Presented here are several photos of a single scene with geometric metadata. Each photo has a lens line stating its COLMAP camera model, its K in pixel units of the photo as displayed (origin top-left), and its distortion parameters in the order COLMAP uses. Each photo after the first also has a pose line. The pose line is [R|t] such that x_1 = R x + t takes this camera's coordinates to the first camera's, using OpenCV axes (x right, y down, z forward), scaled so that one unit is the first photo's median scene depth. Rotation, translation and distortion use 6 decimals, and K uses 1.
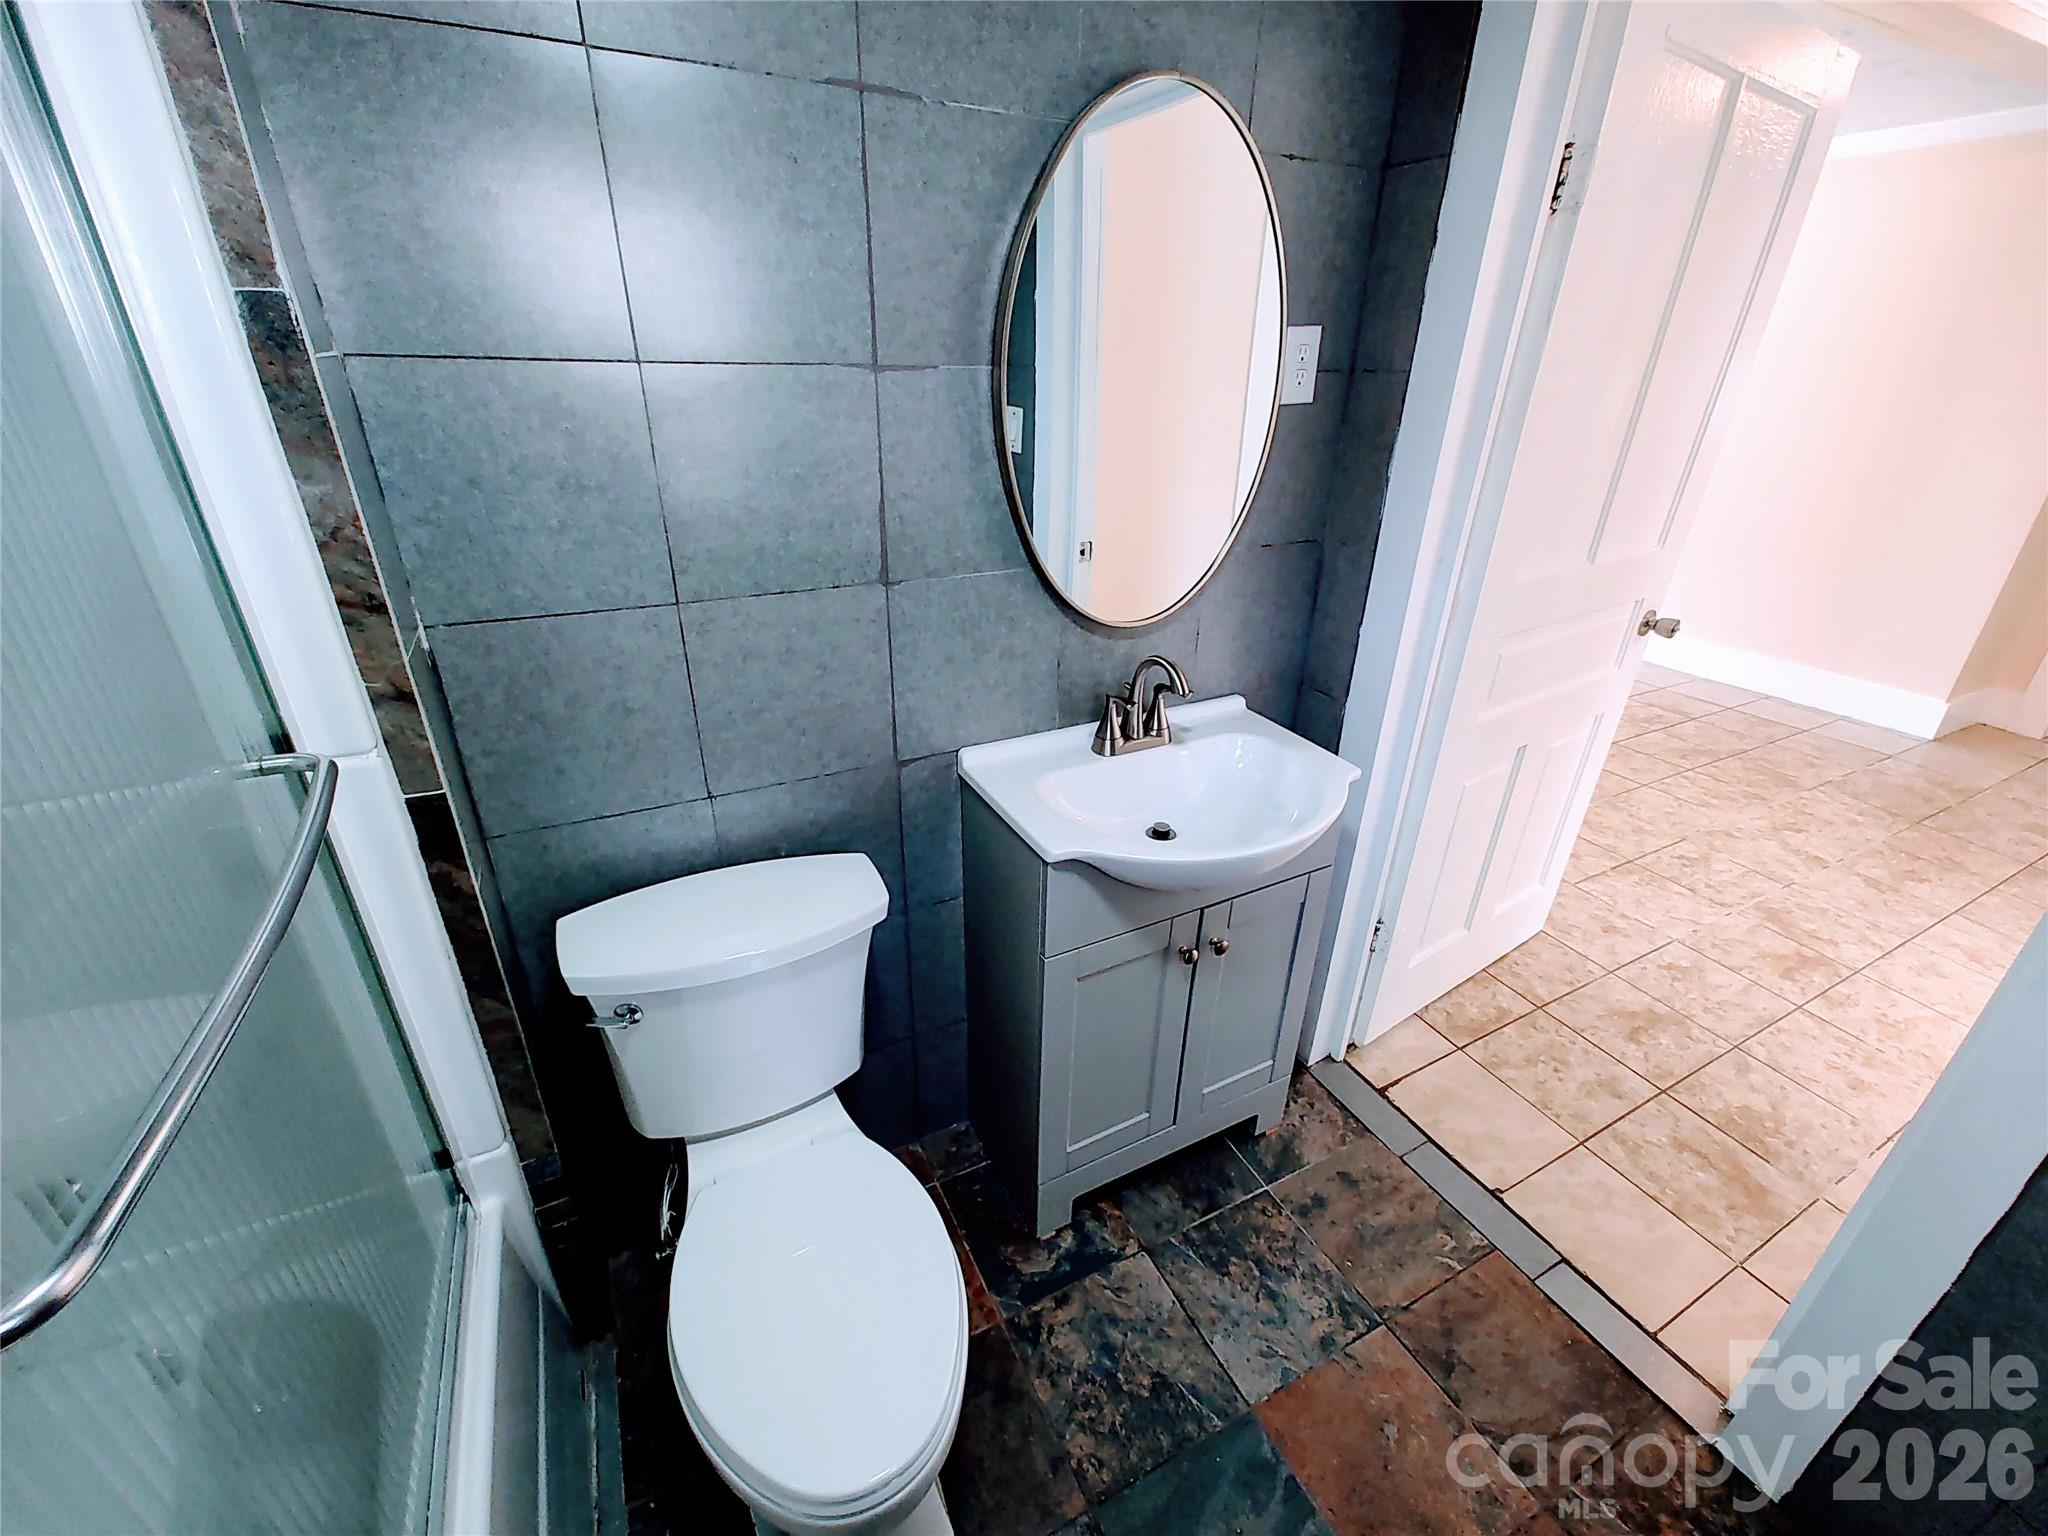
lens RADIAL K [[849.3, 0, 1012.6], [0, 849.3, 769.6], [0, 0, 1]] dist [-0.005017, 0.002658]
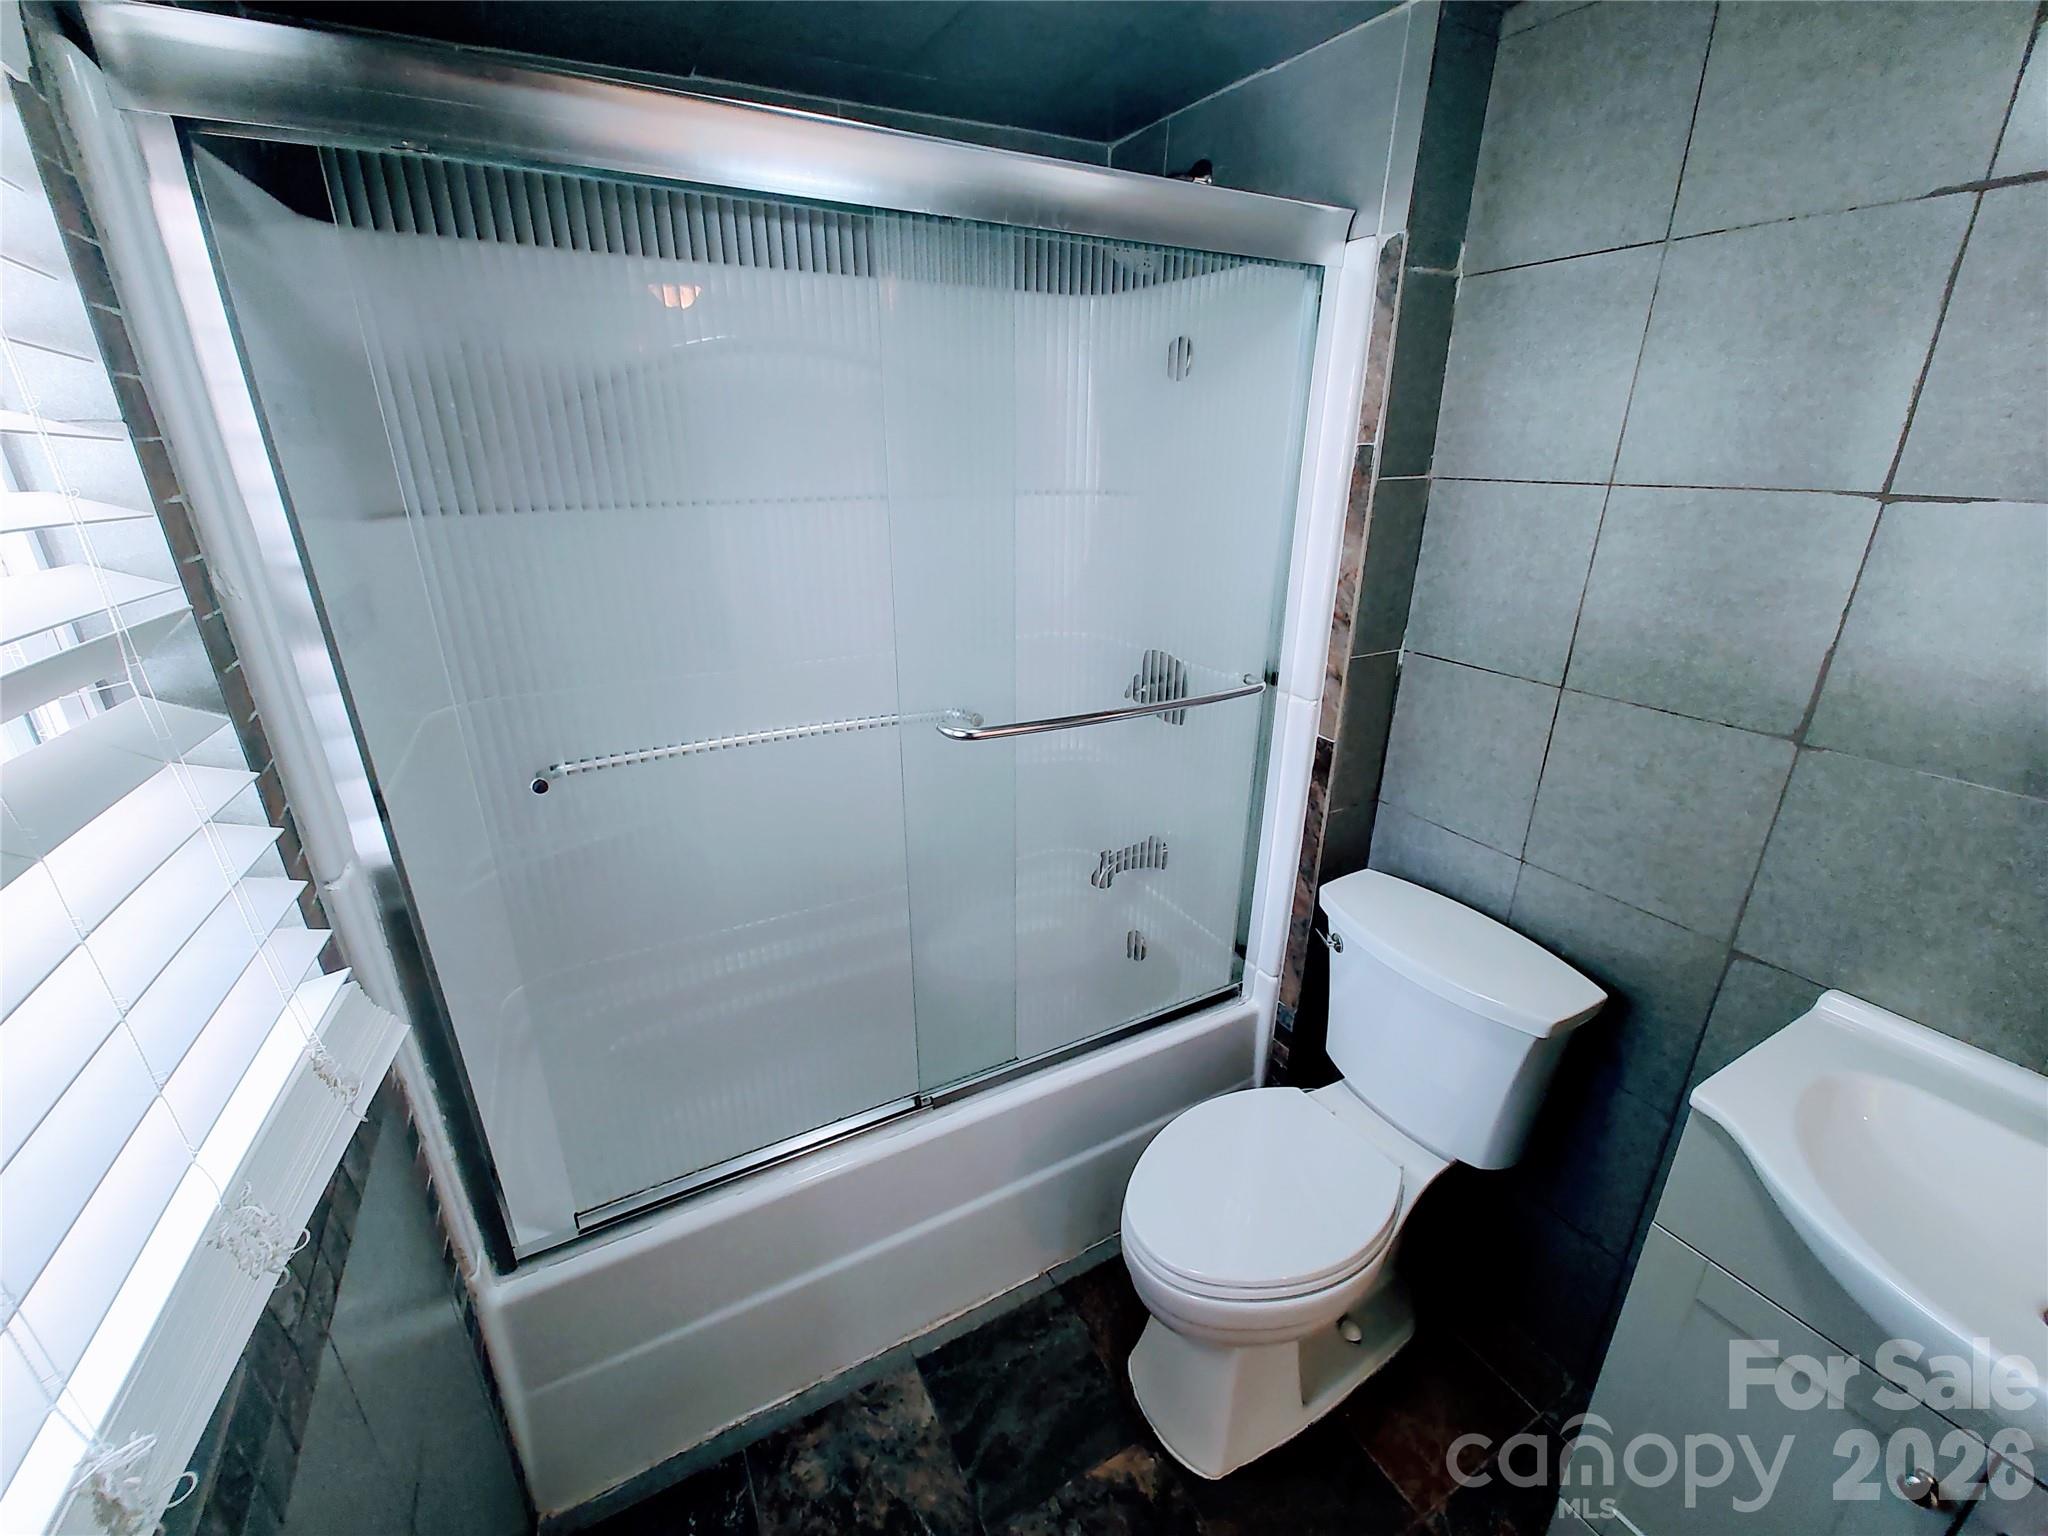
lens RADIAL K [[849.3, 0, 1015.6], [0, 849.3, 769.2], [0, 0, 1]] dist [-0.005017, 0.002658]
pose [[0.014400, 0.336764, -0.941479, 0.650120], [-0.436750, 0.849124, 0.297049, -0.111672], [0.899467, 0.406914, 0.159309, 0.188827]]
